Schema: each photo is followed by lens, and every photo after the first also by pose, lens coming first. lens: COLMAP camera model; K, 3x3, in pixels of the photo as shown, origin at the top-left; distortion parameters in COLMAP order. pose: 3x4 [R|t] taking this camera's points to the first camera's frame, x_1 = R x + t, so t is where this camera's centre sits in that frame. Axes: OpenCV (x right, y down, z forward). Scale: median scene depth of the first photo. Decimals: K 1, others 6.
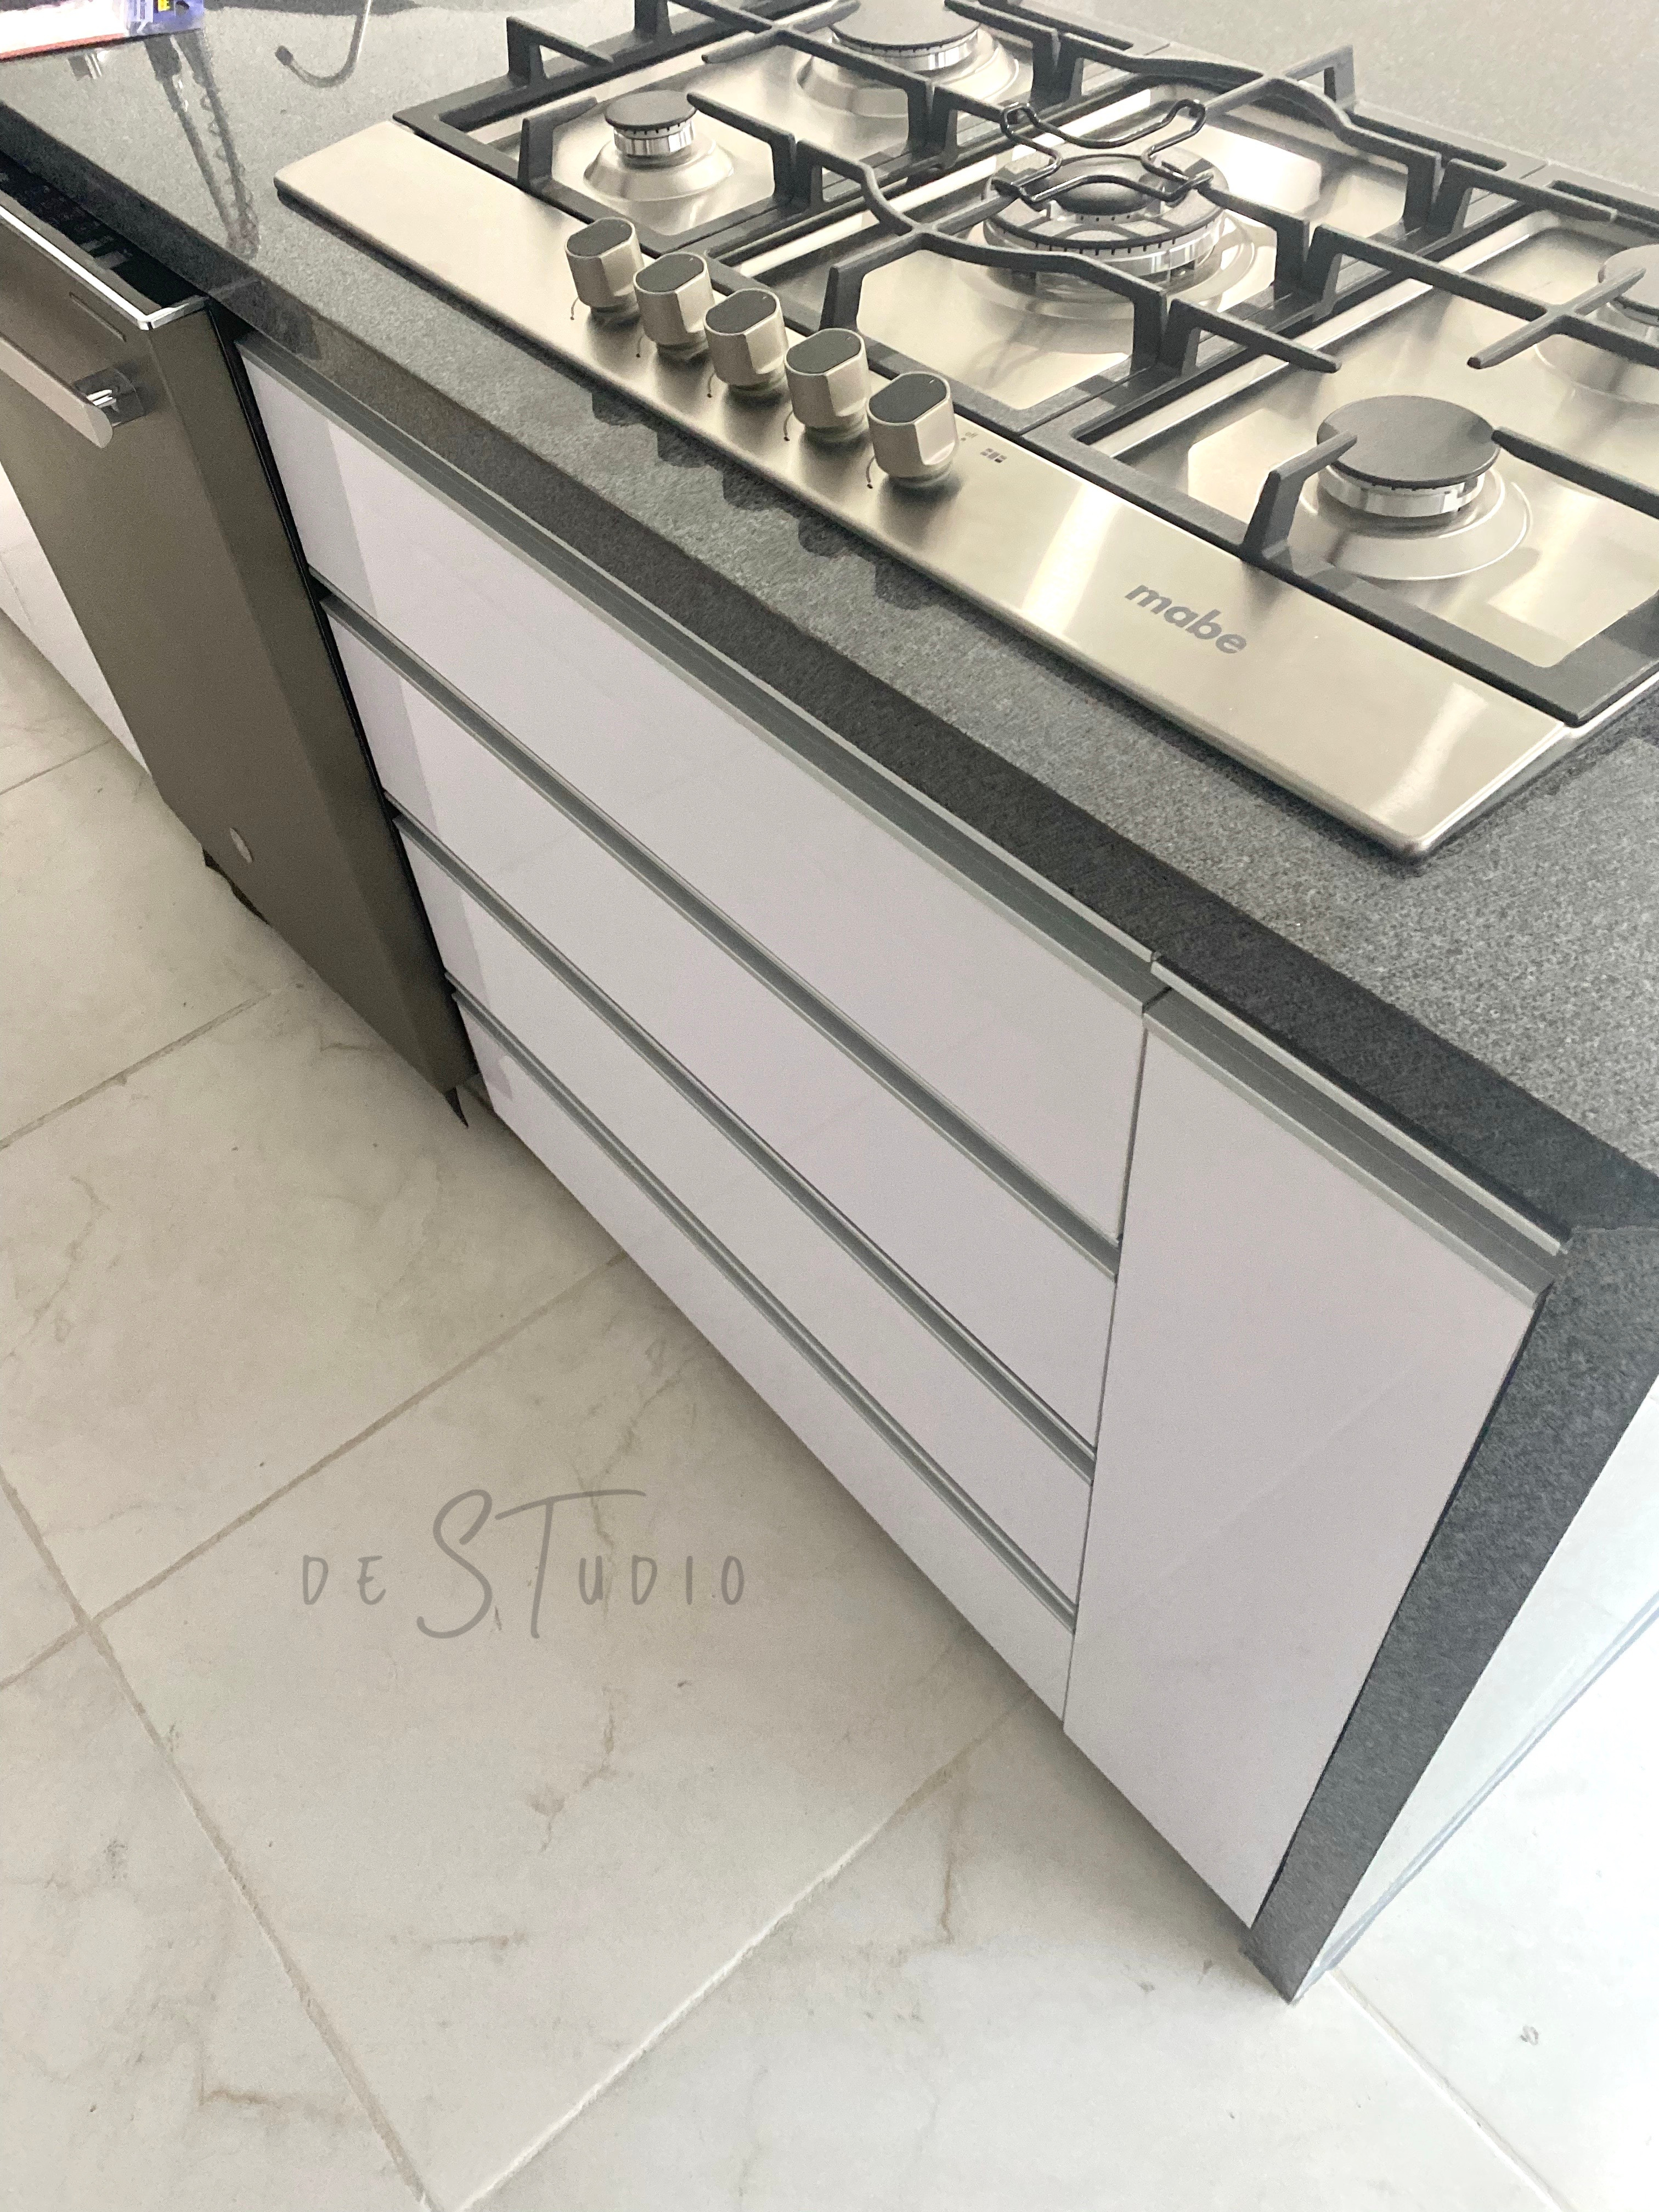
lens RADIAL K [[1672.2, 0, 829.5], [0, 1672.2, 1106.0], [0, 0, 1]] dist [0.080145, 0.000685]
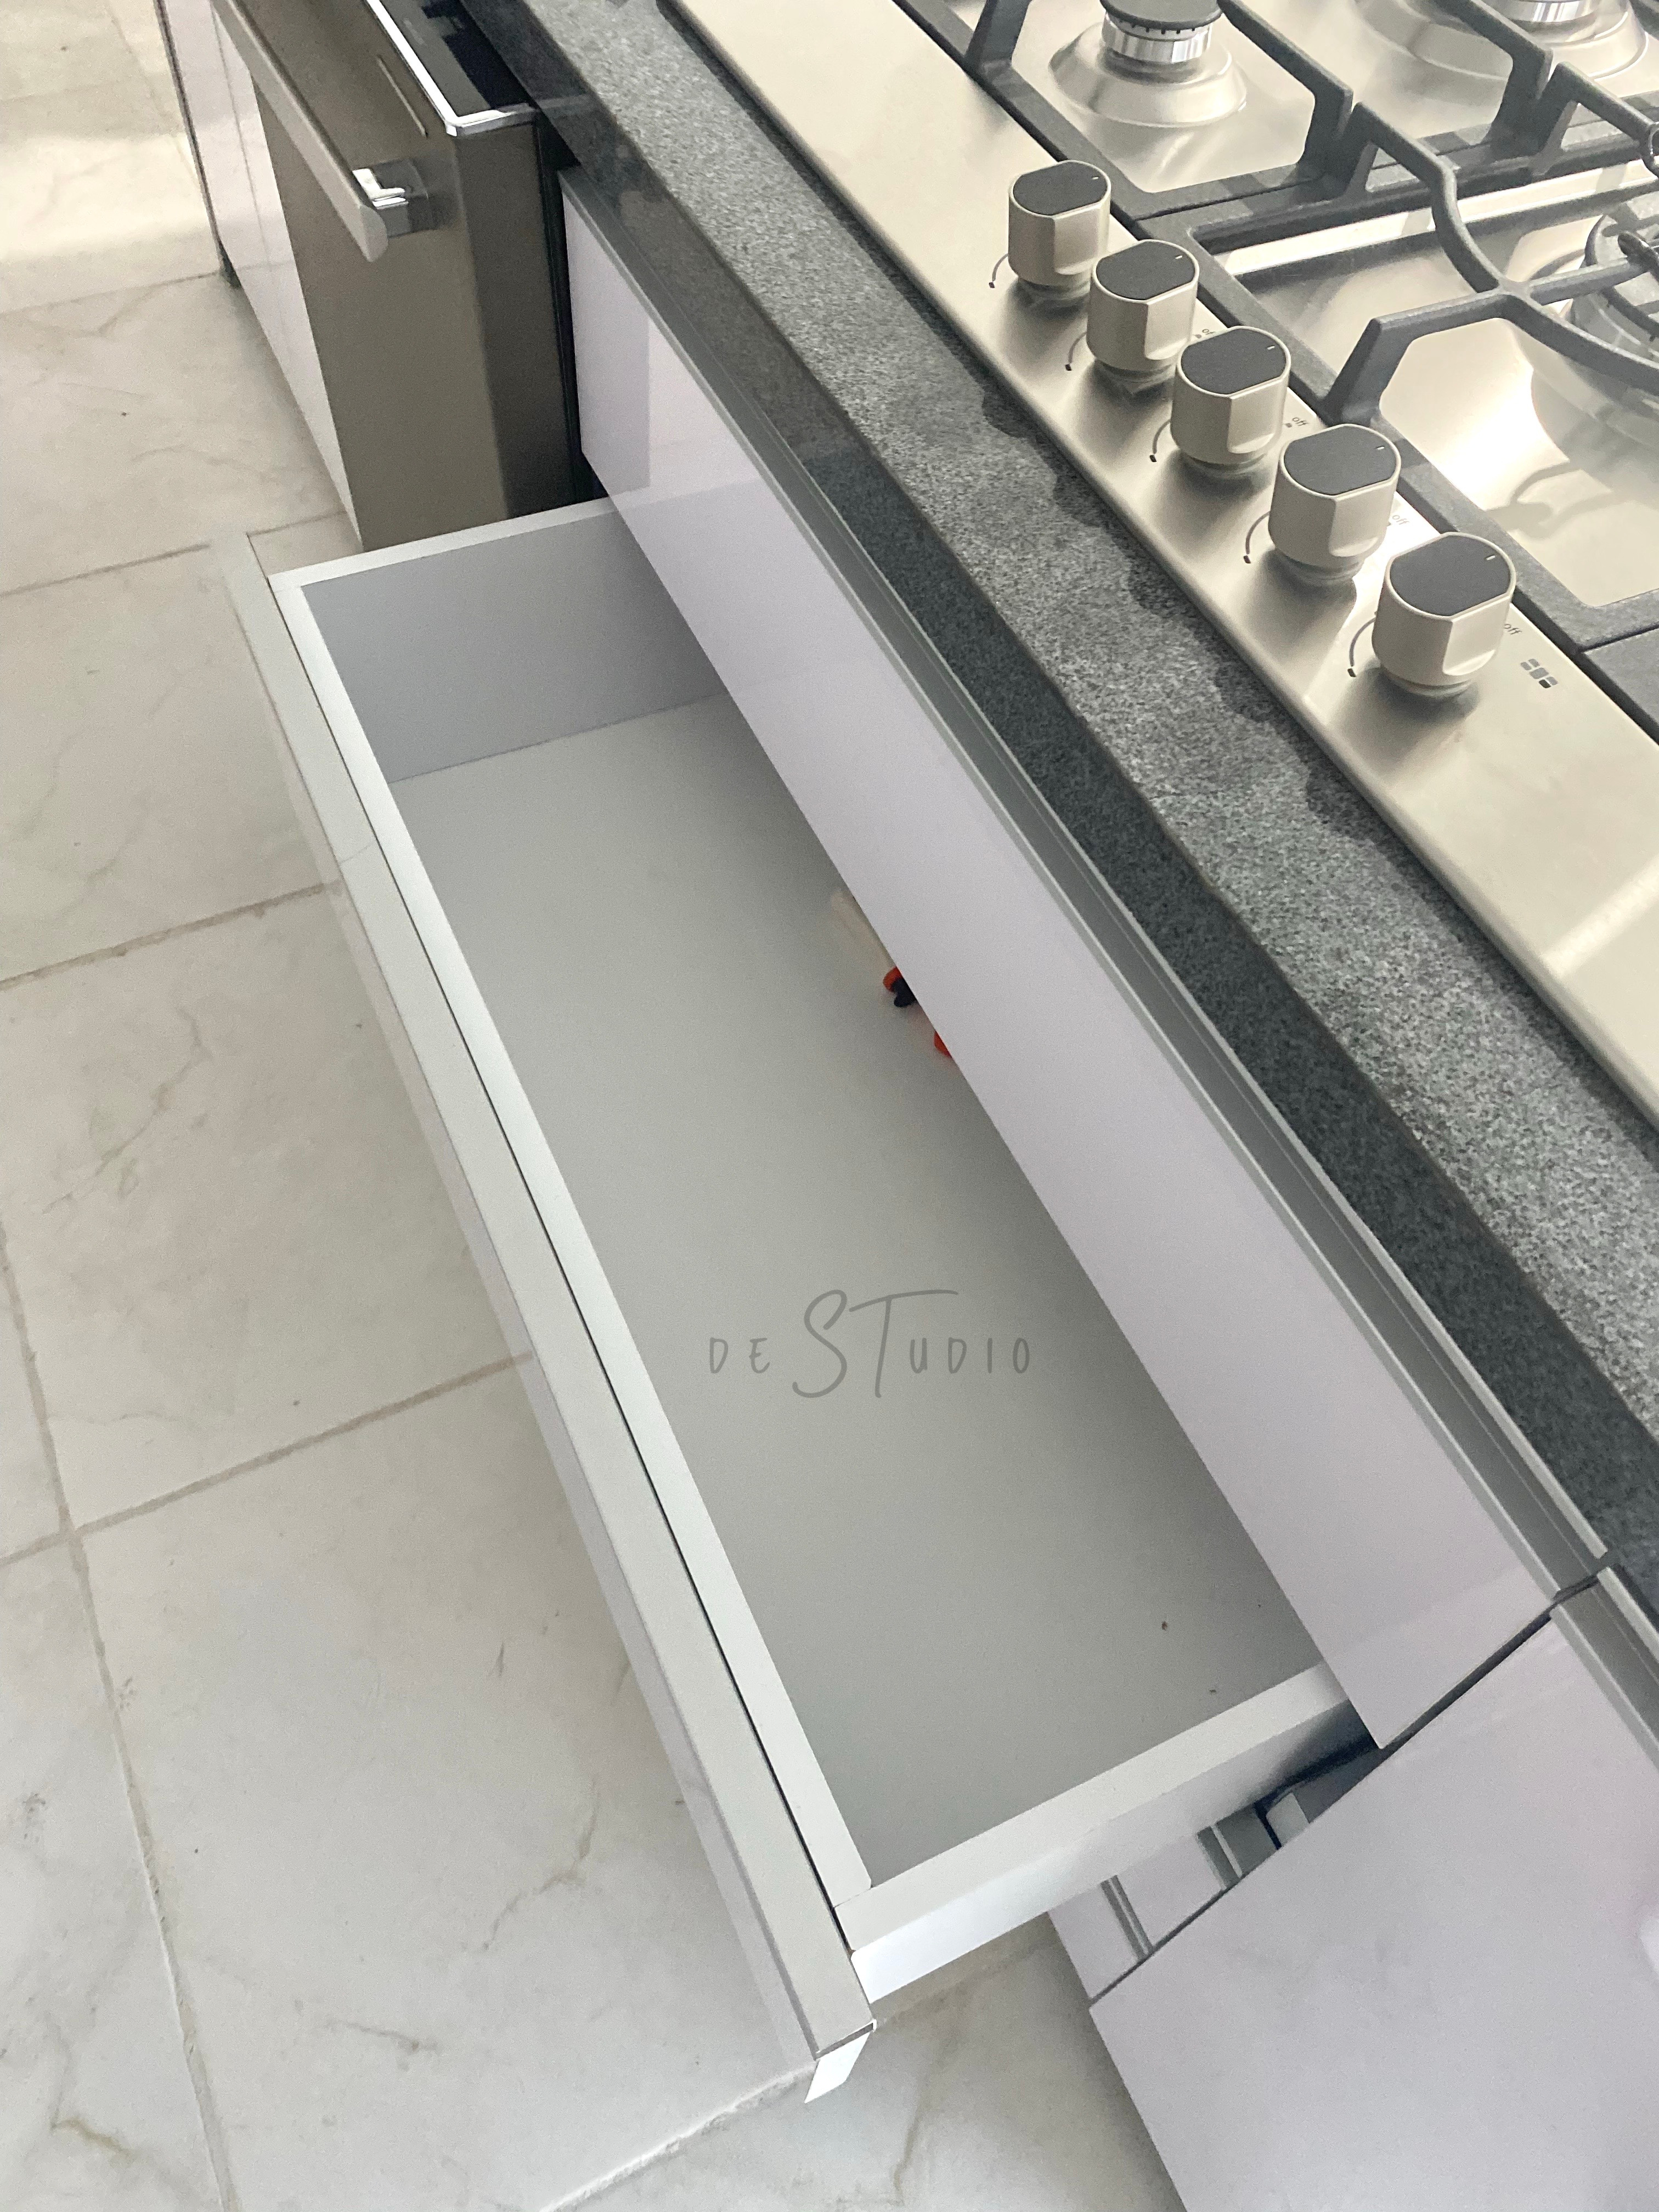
lens RADIAL K [[1681.2, 0, 874.2], [0, 1681.2, 1108.6], [0, 0, 1]] dist [0.064161, -0.010223]
pose [[0.963039, 0.265854, -0.043324, -0.068177], [-0.261054, 0.960823, 0.093109, -0.163752], [0.066380, -0.078358, 0.994713, 0.221377]]
